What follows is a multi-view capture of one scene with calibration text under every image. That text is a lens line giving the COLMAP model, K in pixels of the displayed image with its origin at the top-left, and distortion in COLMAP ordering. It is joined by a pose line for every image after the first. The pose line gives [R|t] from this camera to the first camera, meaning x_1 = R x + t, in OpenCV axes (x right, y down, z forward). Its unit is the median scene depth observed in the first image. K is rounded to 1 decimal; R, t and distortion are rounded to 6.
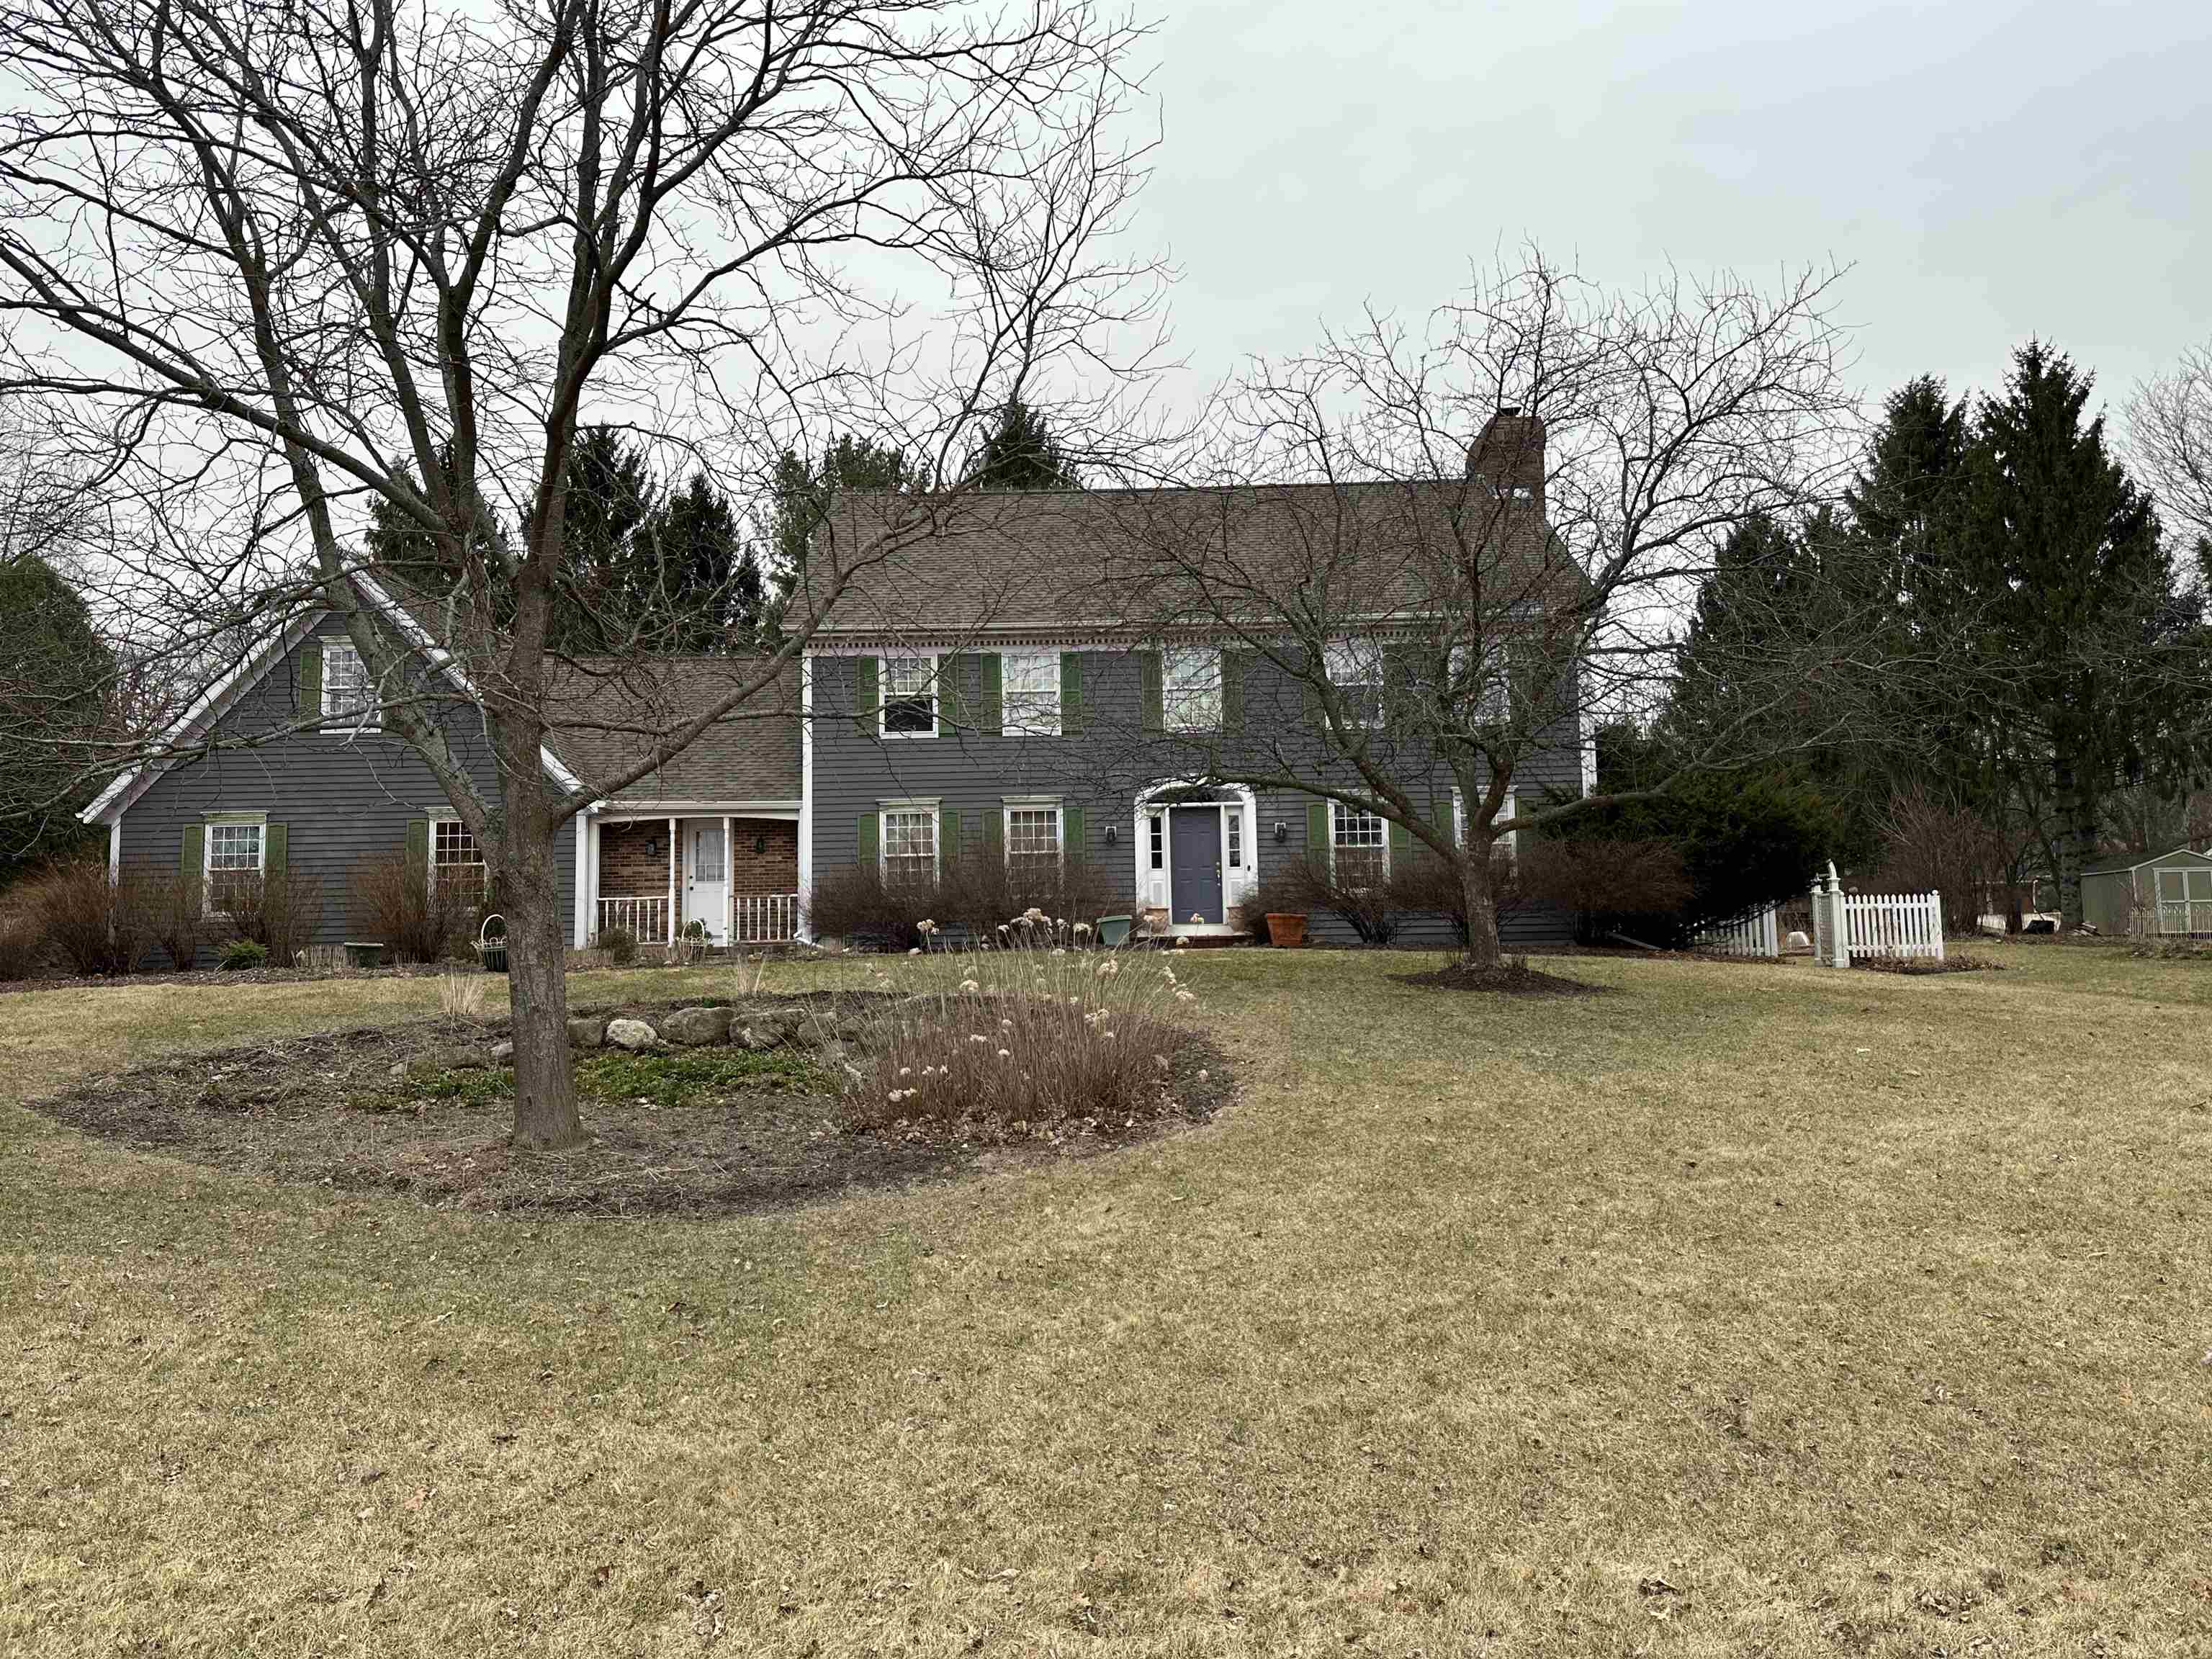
lens RADIAL K [[1681.7, 0, 1114.1], [0, 1681.7, 806.7], [0, 0, 1]] dist [0.141519, -0.260580]
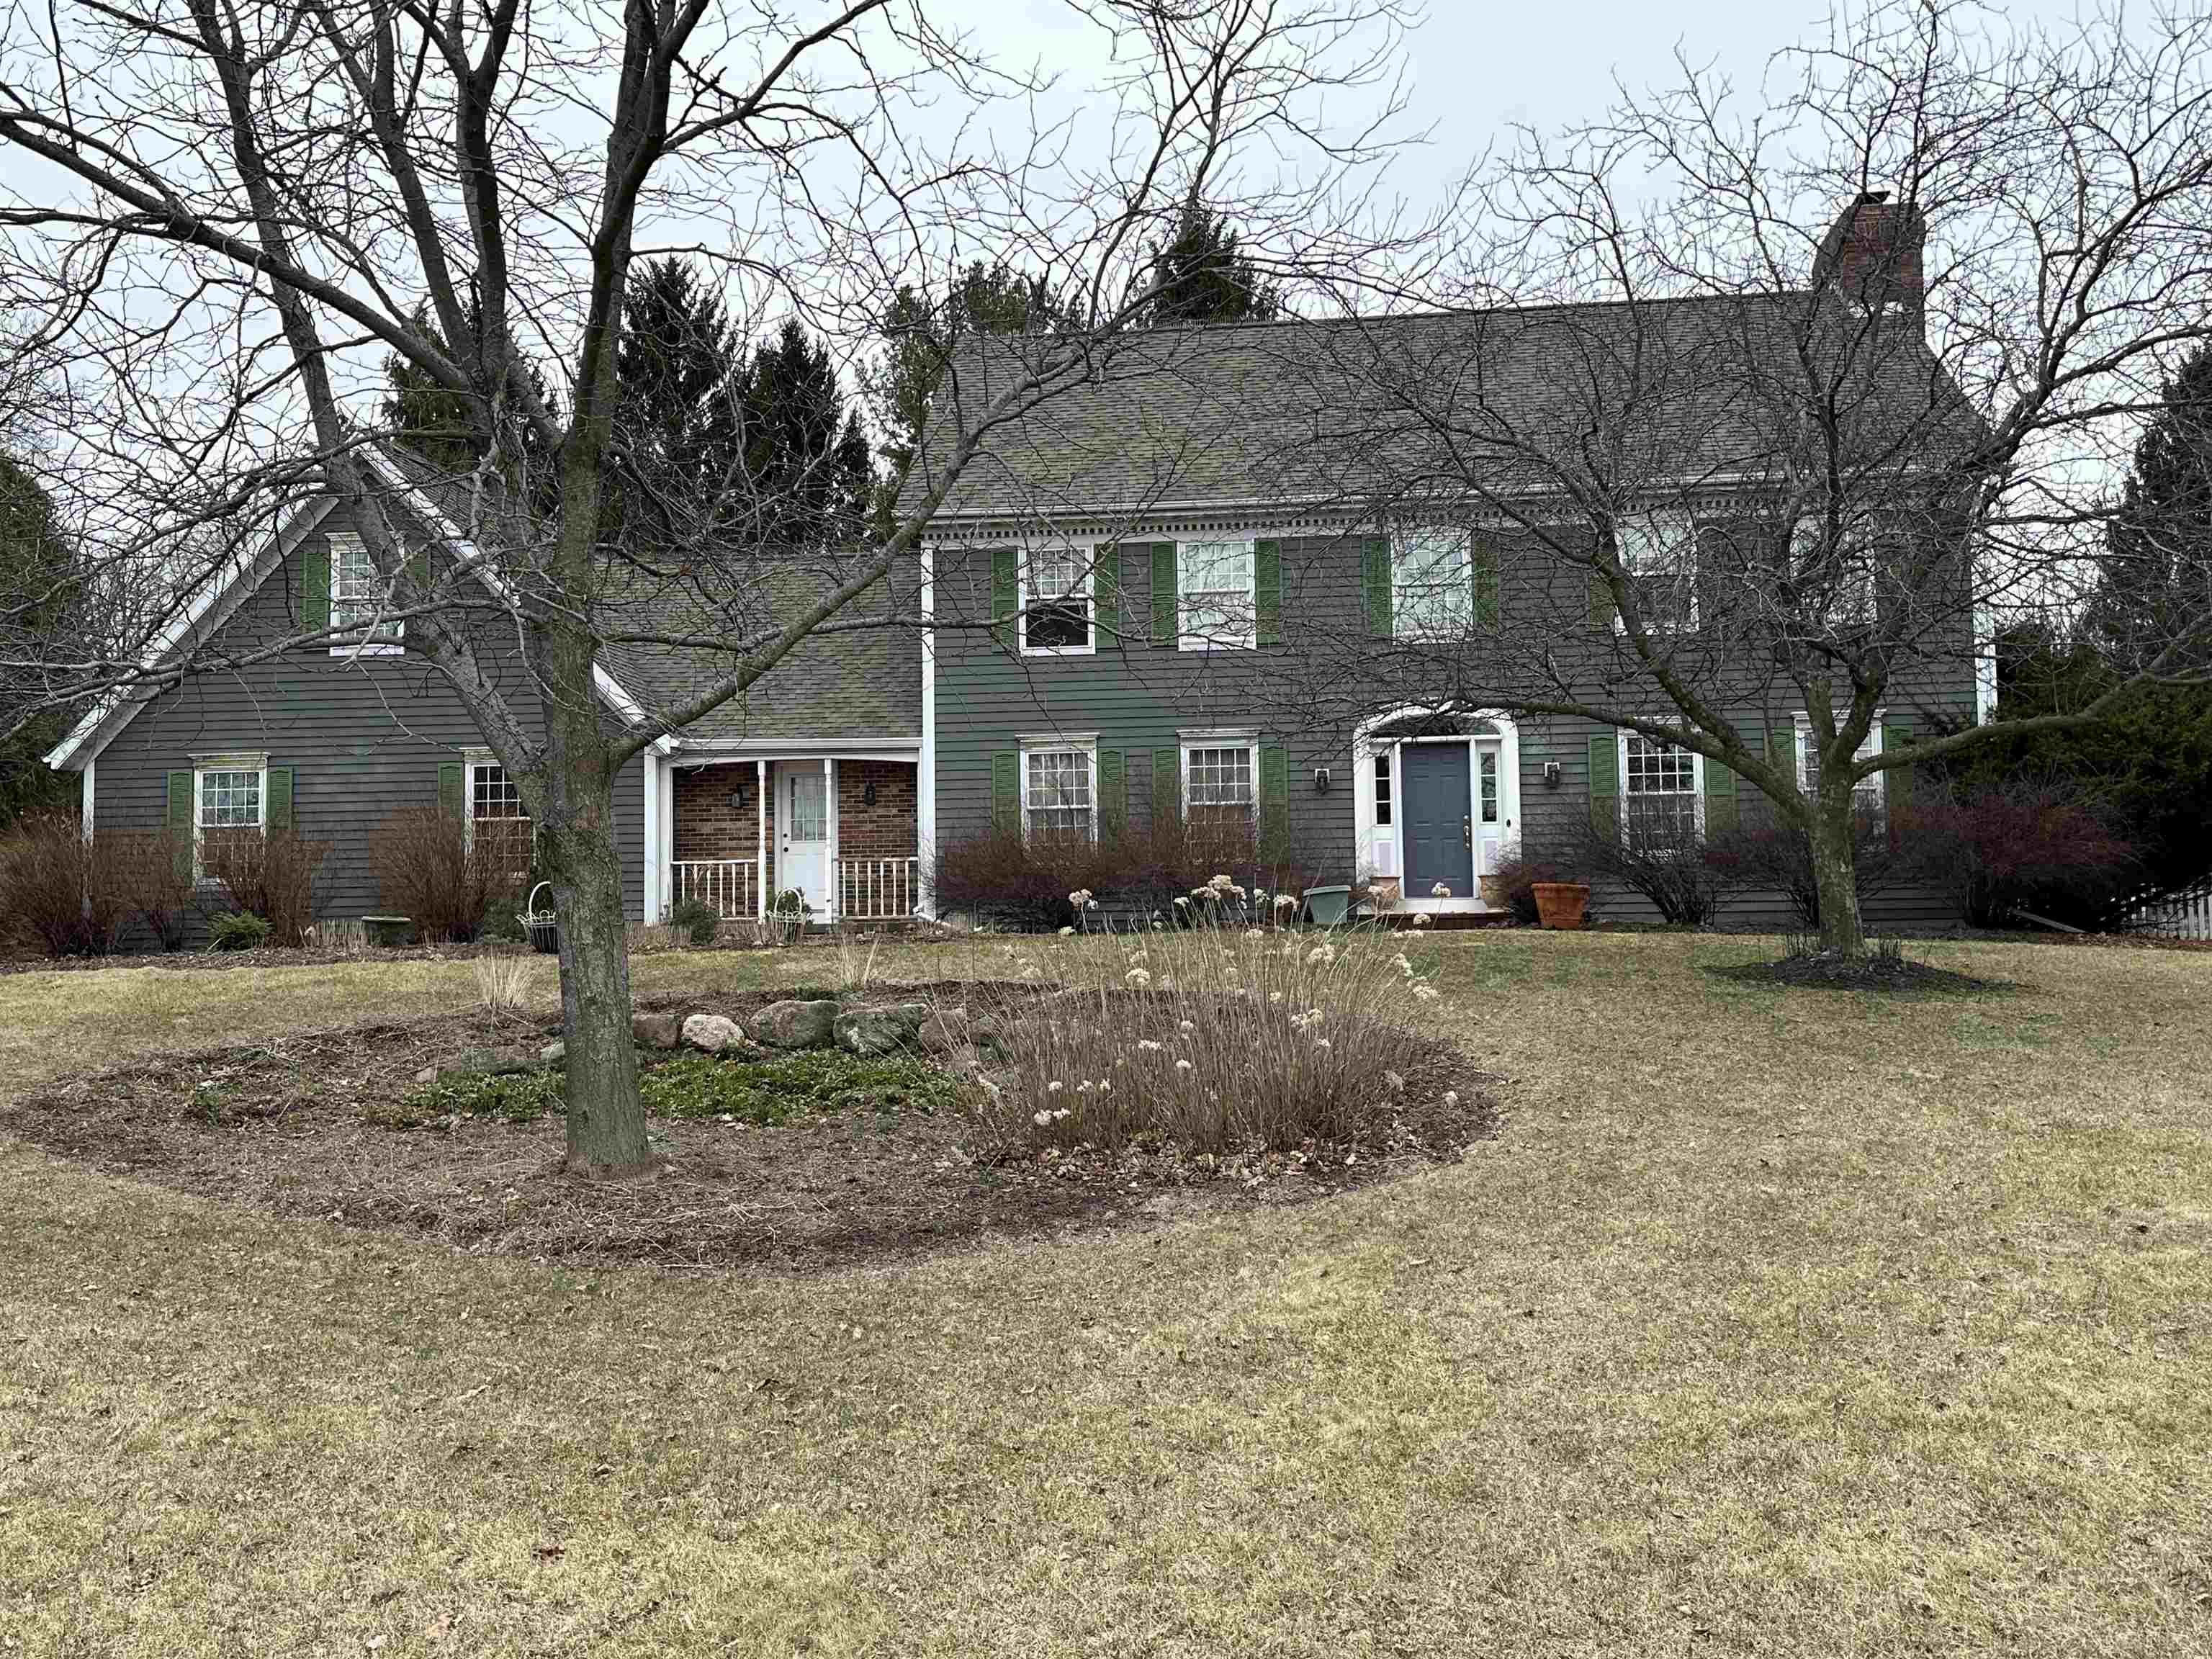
lens RADIAL K [[2162.5, 0, 1082.9], [0, 2162.5, 821.1], [0, 0, 1]] dist [0.190368, -0.450940]
pose [[0.993923, -0.001731, -0.110060, -0.002348], [0.005459, 0.999421, 0.033574, 0.002869], [0.109939, -0.033971, 0.993358, 0.024670]]
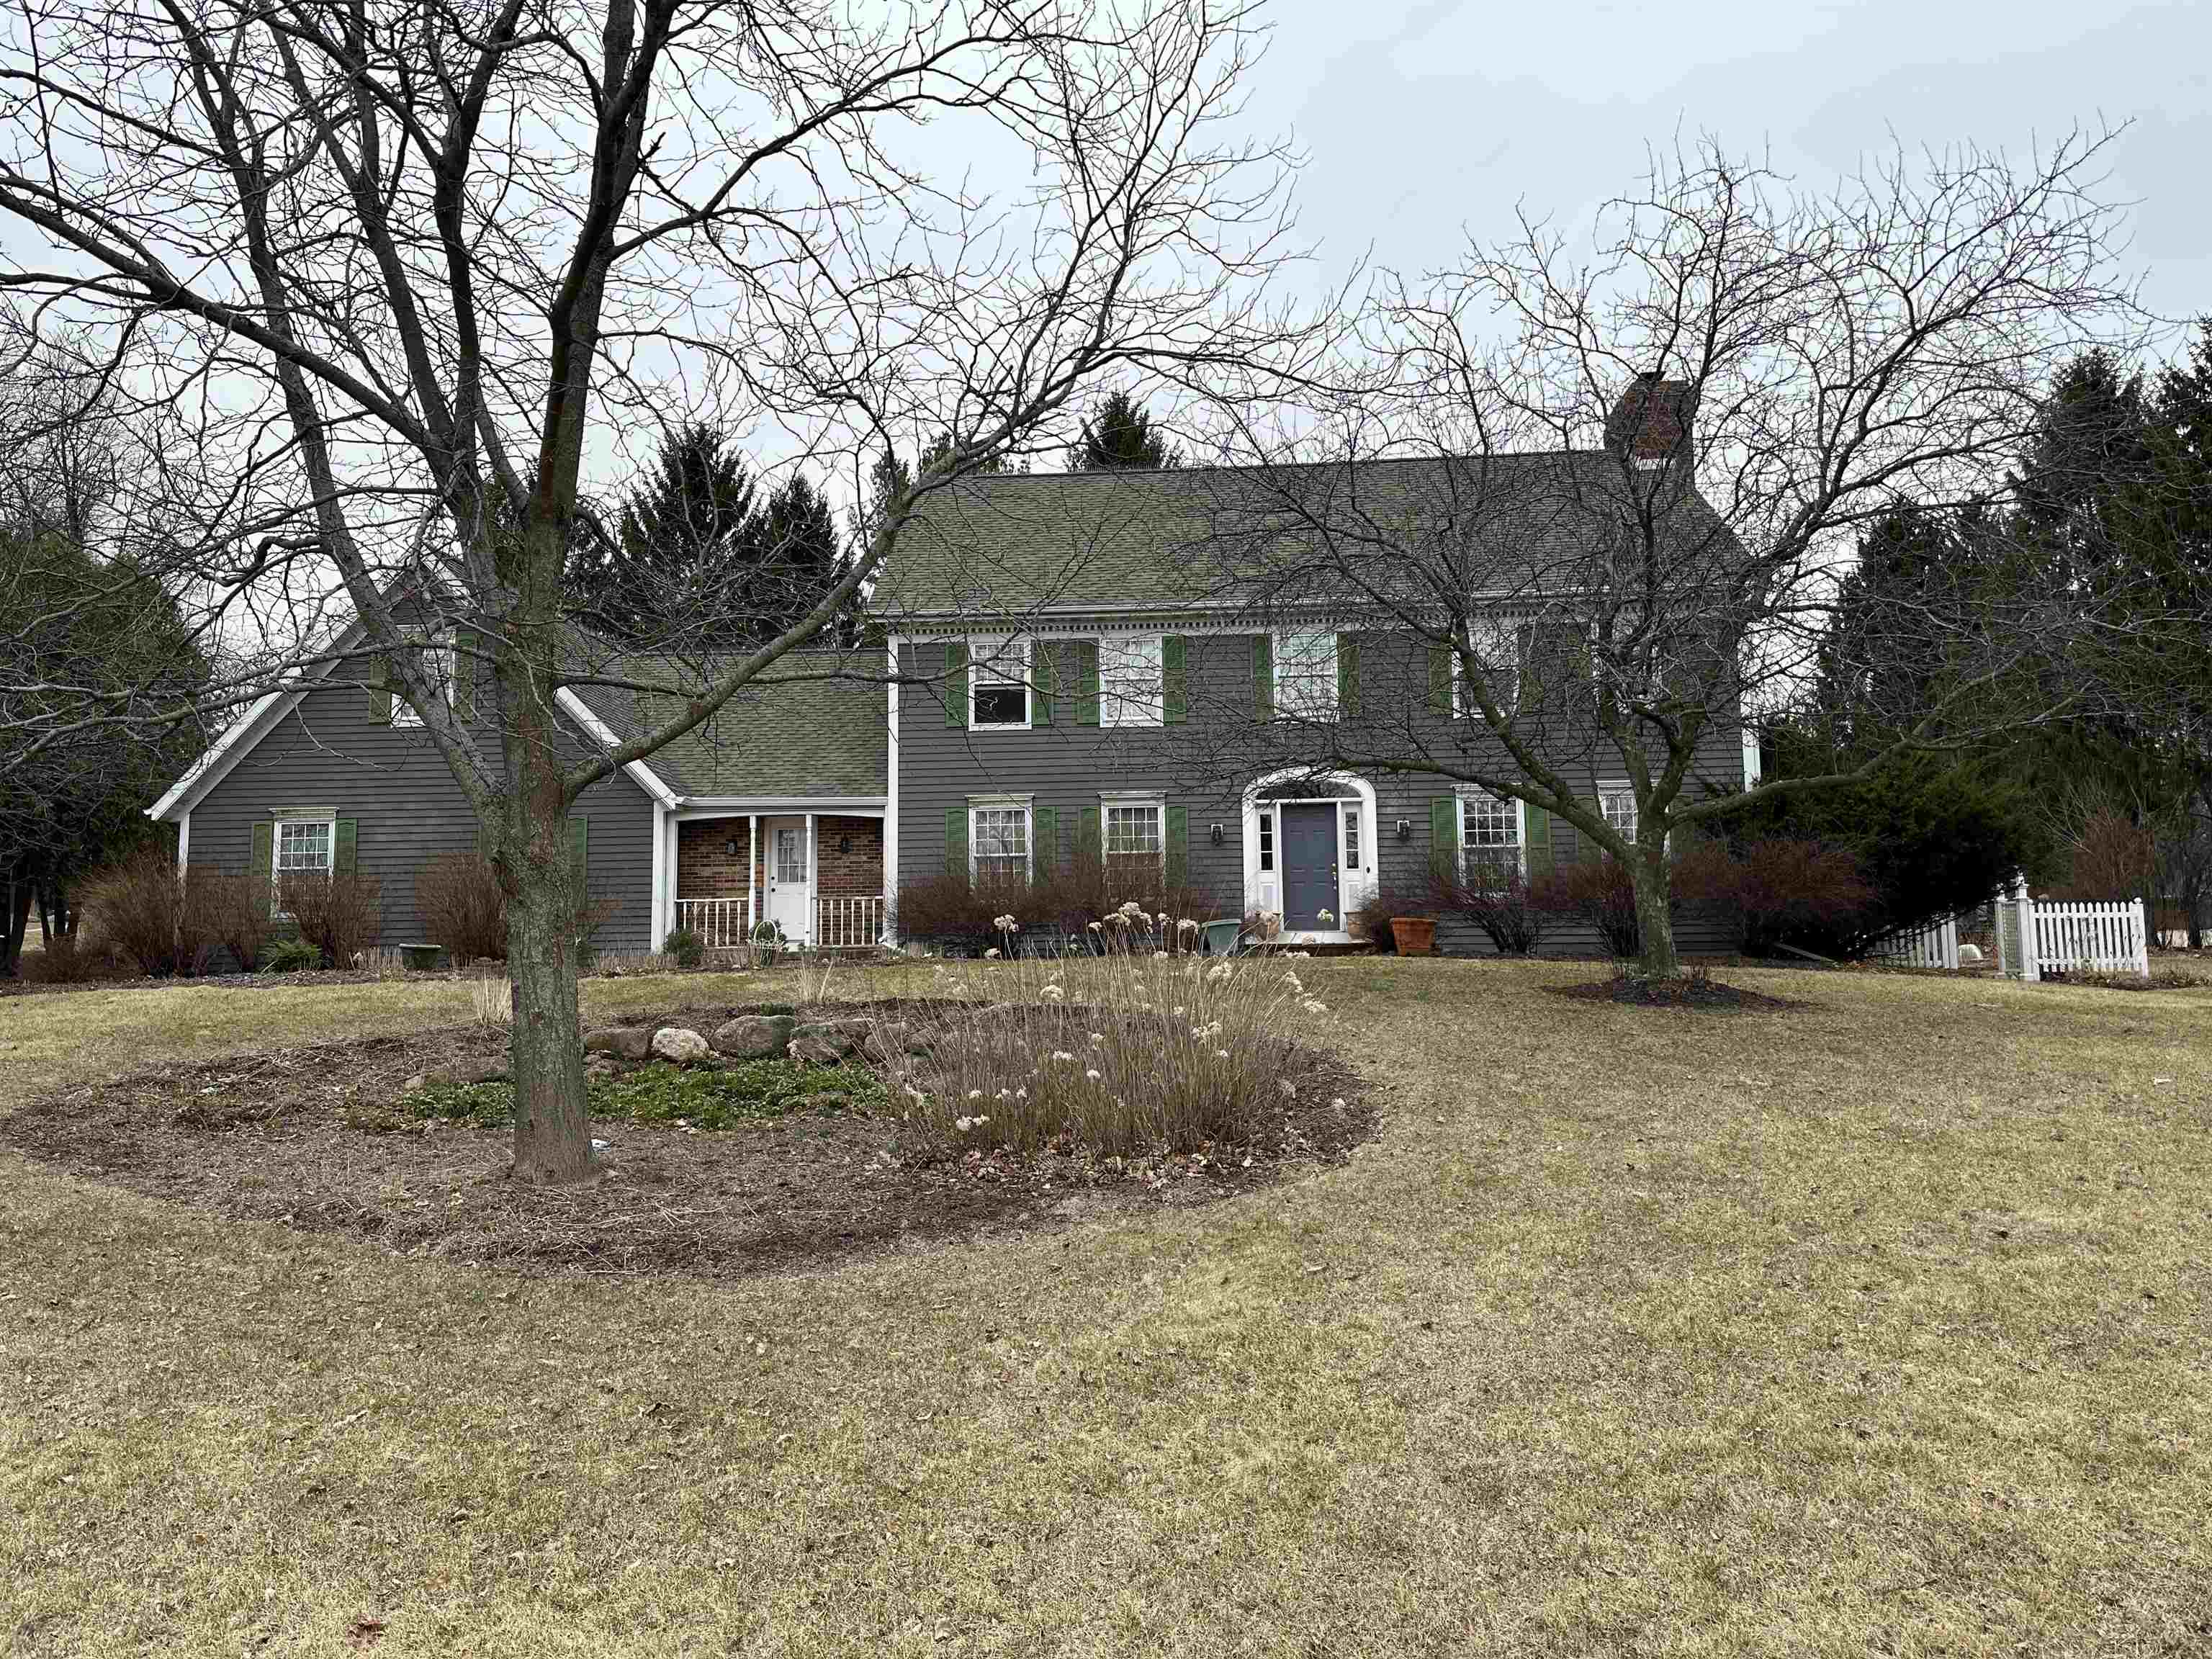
lens RADIAL K [[1541.4, 0, 1106.0], [0, 1541.4, 829.5], [0, 0, 1]] dist [0.101216, -0.131461]
pose [[0.997653, 0.000215, -0.068476, -0.007052], [-0.000547, 0.999988, -0.004826, 0.026994], [0.068475, 0.004852, 0.997641, 0.221216]]
